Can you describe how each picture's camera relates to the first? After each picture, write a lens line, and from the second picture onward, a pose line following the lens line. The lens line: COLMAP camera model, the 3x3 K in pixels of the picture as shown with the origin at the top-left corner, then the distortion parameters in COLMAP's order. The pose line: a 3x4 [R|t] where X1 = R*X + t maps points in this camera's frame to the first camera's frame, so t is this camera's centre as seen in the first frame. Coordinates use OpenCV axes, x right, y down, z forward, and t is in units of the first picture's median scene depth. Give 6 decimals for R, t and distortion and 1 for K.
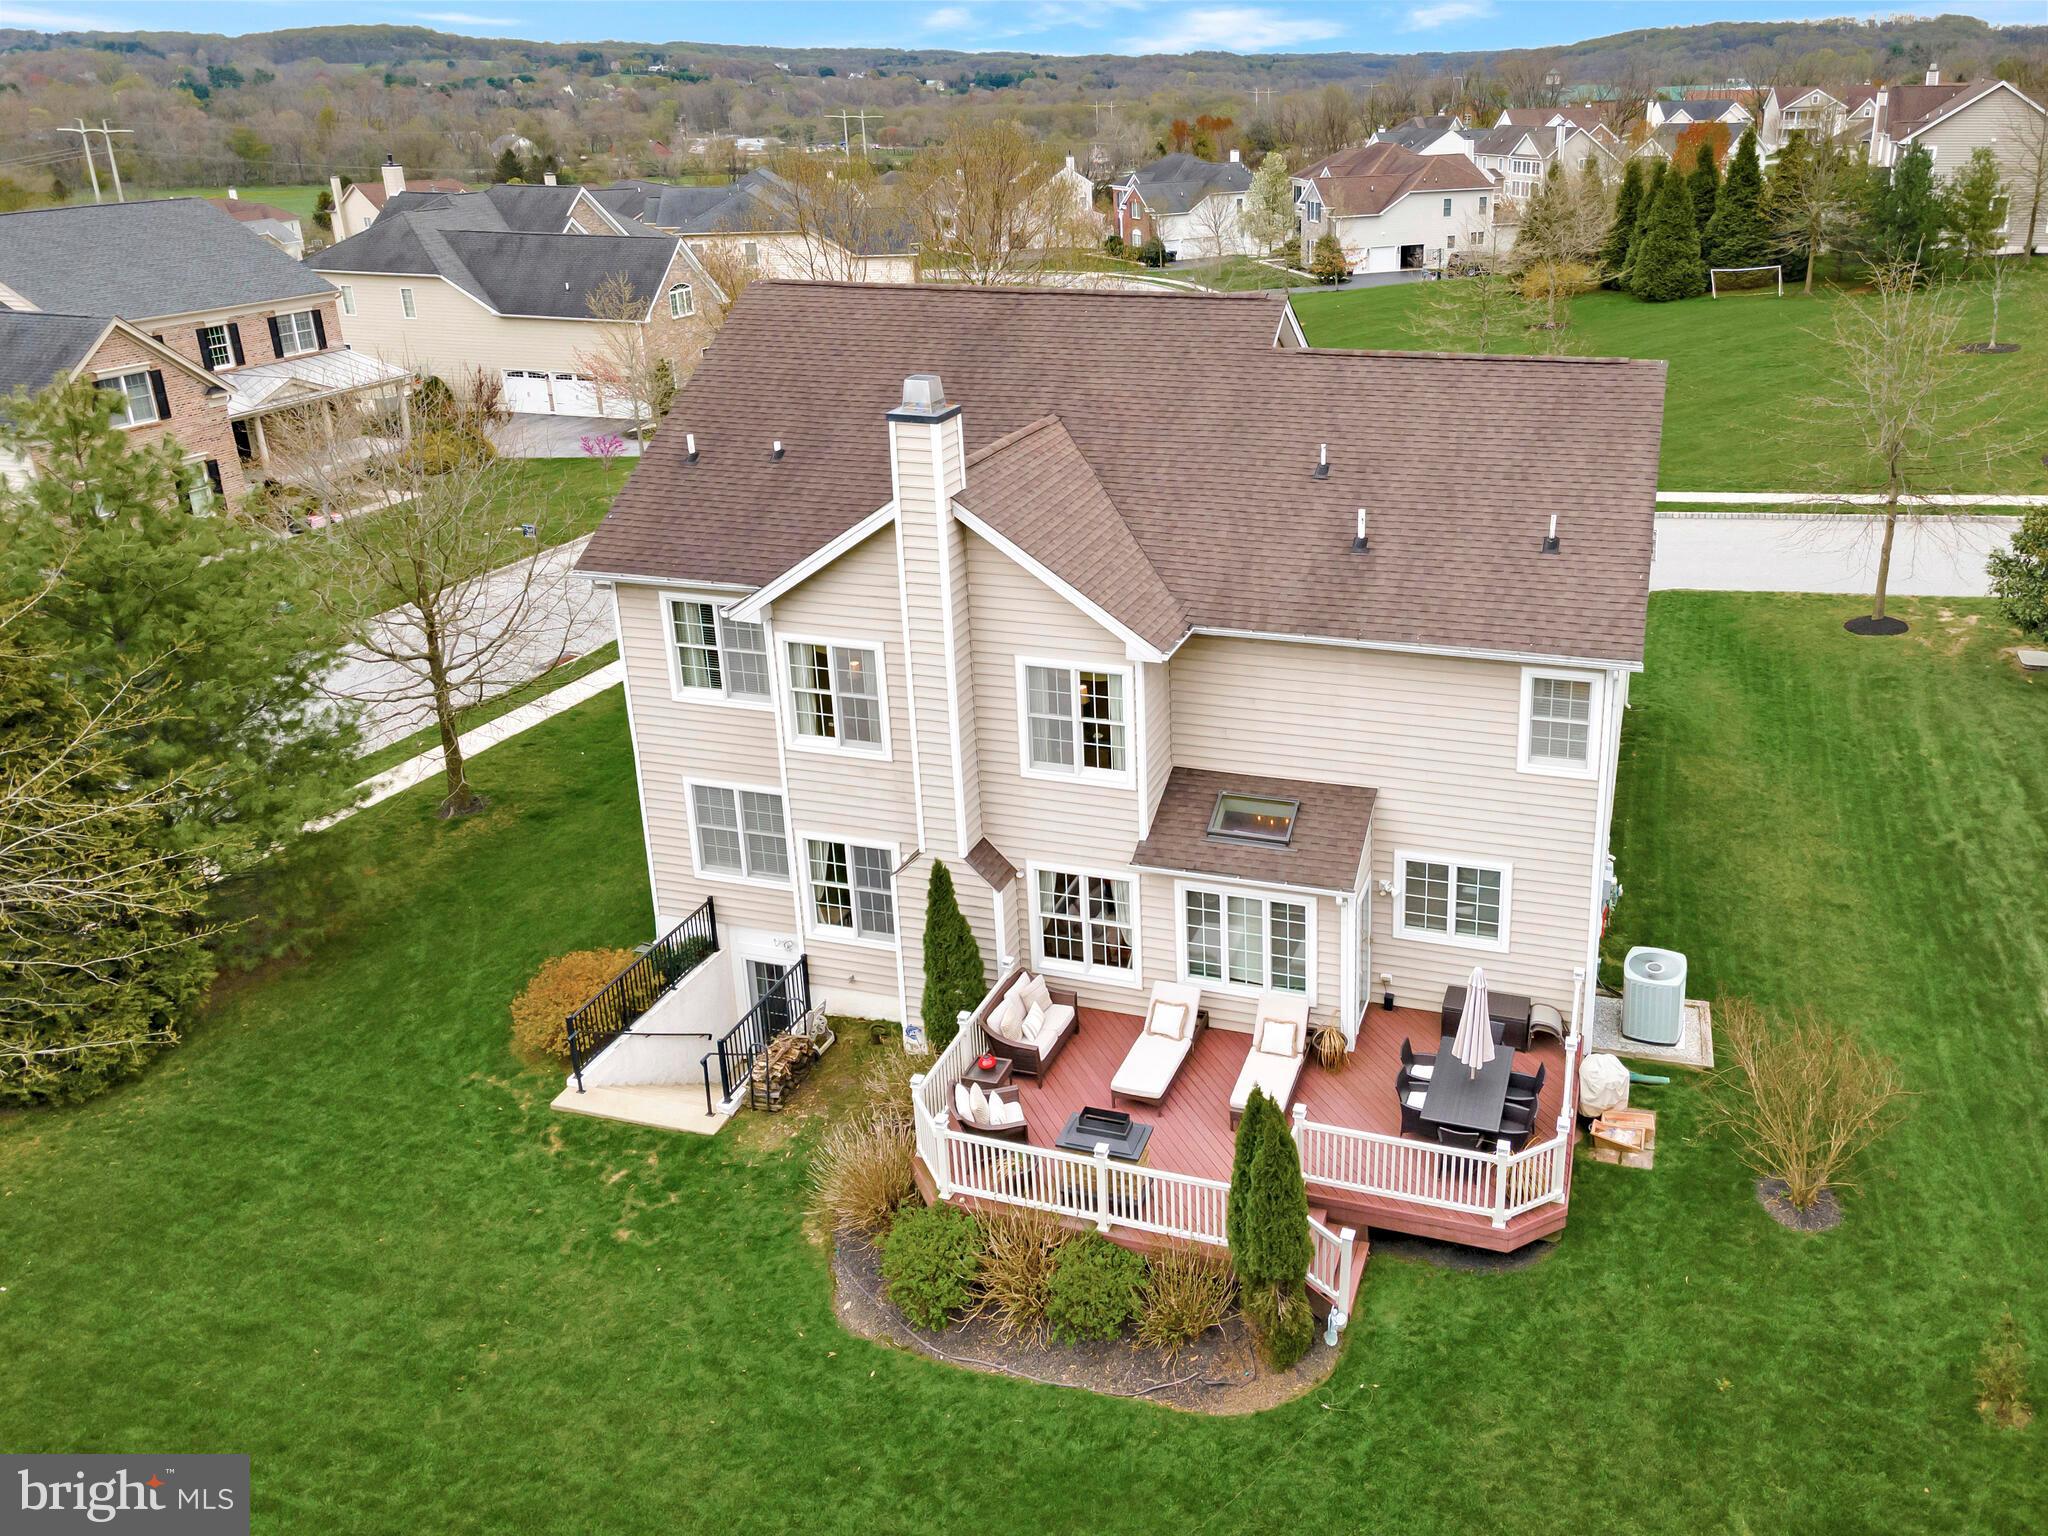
lens RADIAL K [[1638.8, 0, 1190.6], [0, 1638.8, 695.2], [0, 0, 1]] dist [0.042687, 0.003936]
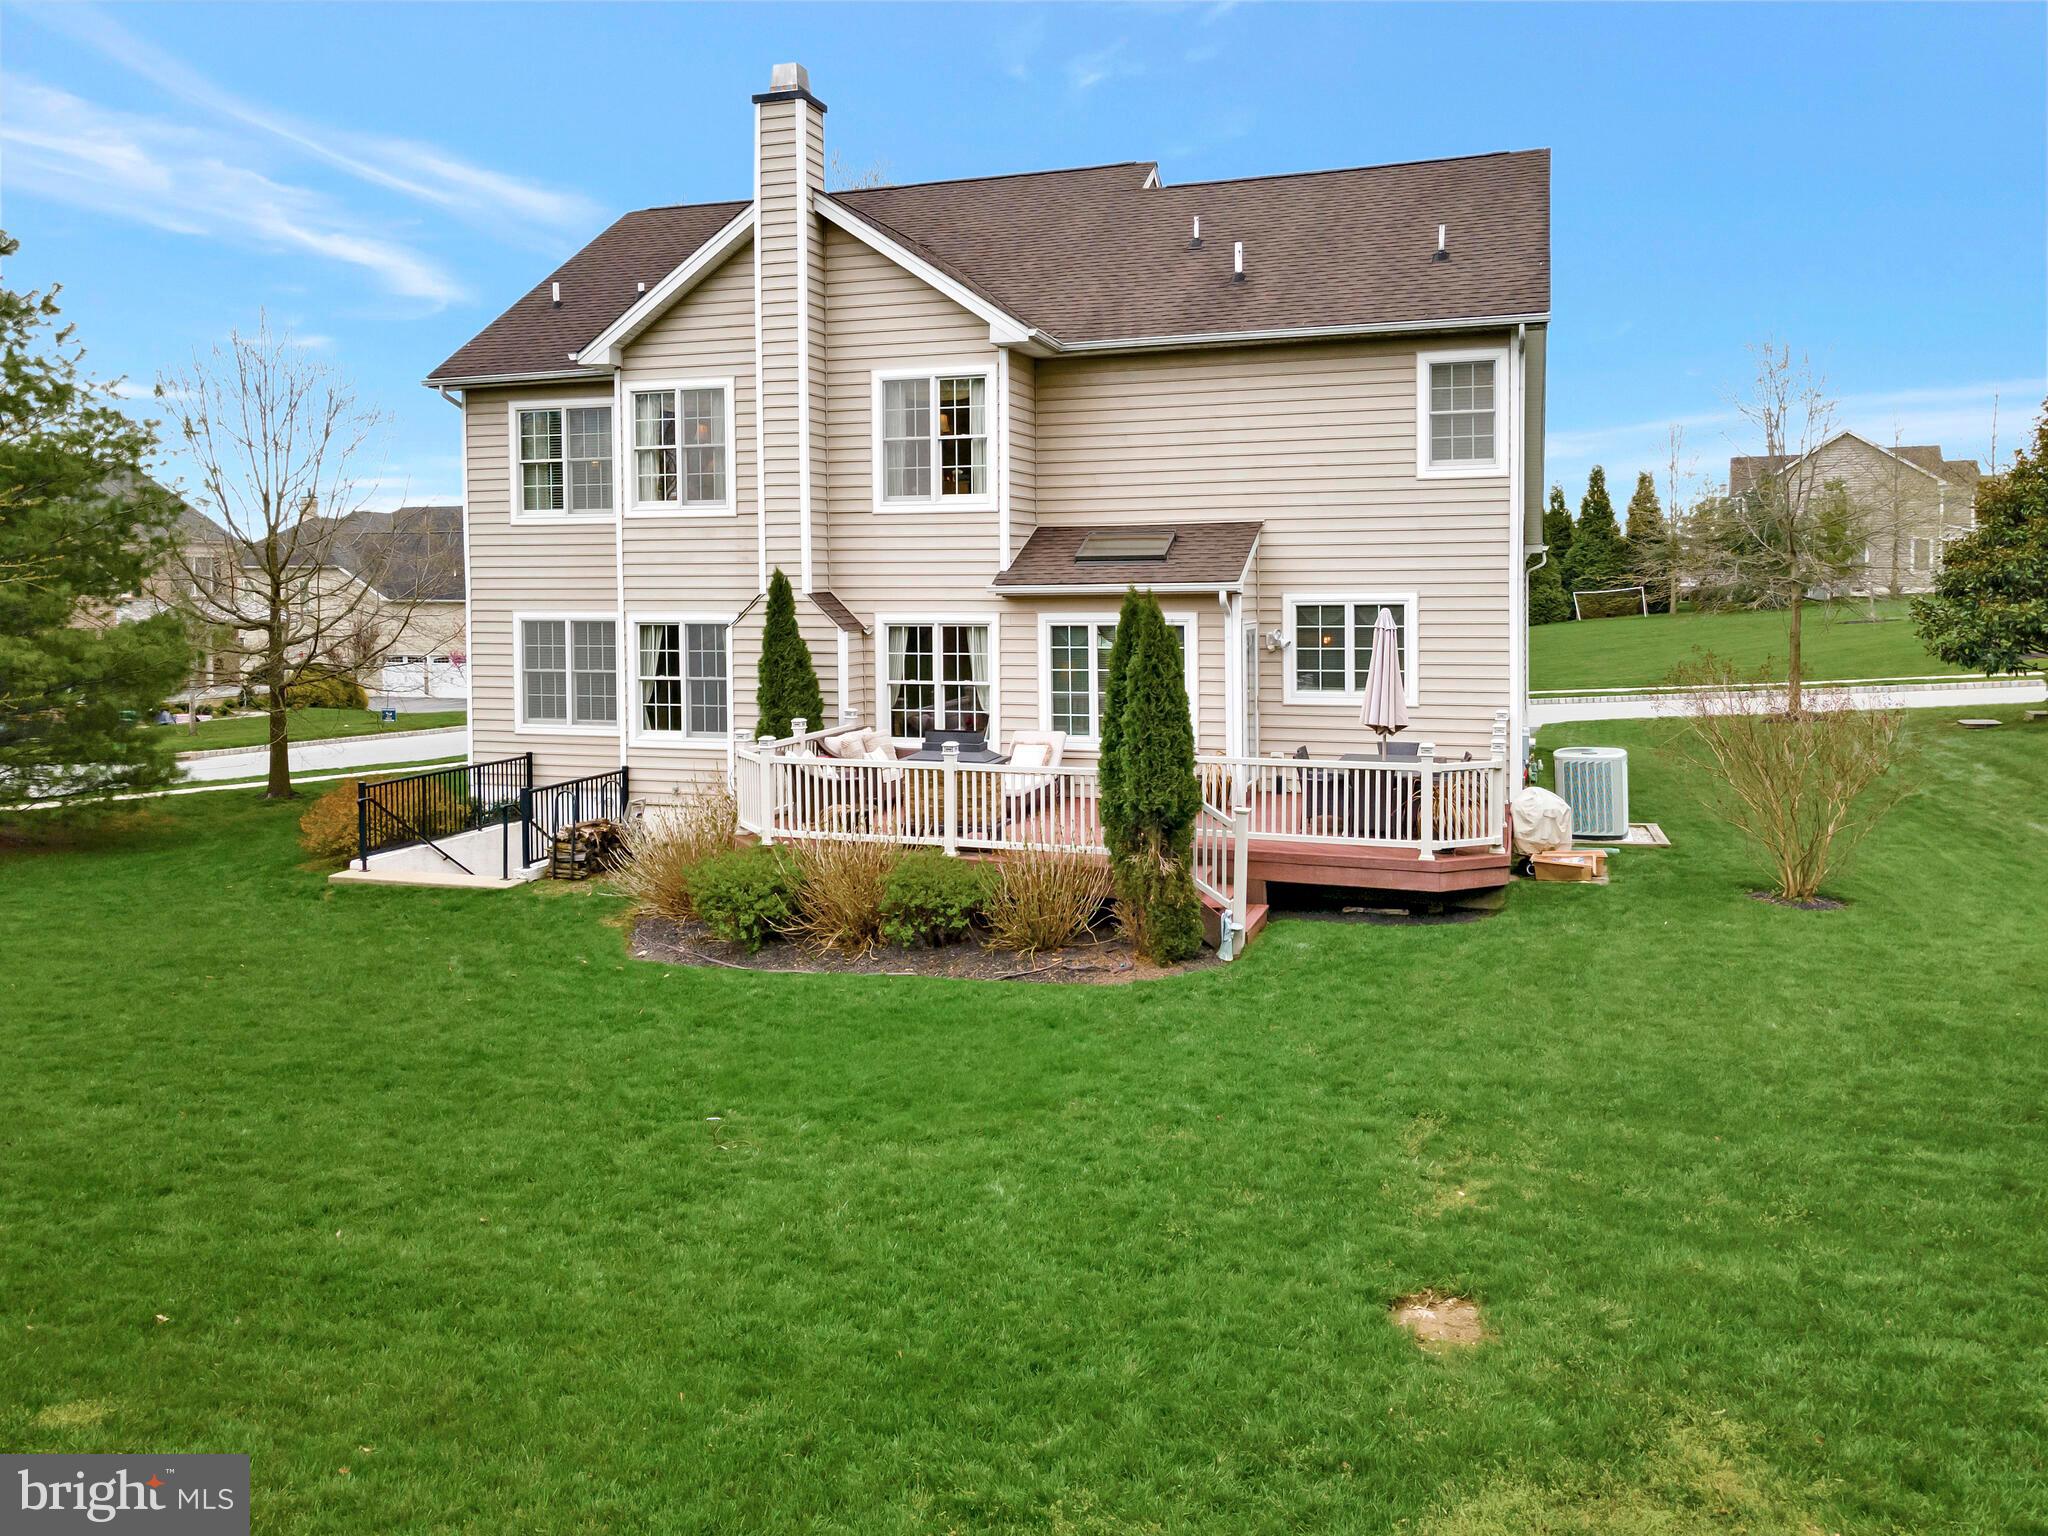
lens RADIAL K [[1638.8, 0, 996.4], [0, 1638.8, 743.6], [0, 0, 1]] dist [0.042687, 0.003936]
pose [[0.999250, 0.008076, -0.037878, 0.001764], [-0.018275, 0.960616, -0.277277, 0.424795], [0.034147, 0.277761, 0.960043, 0.151709]]
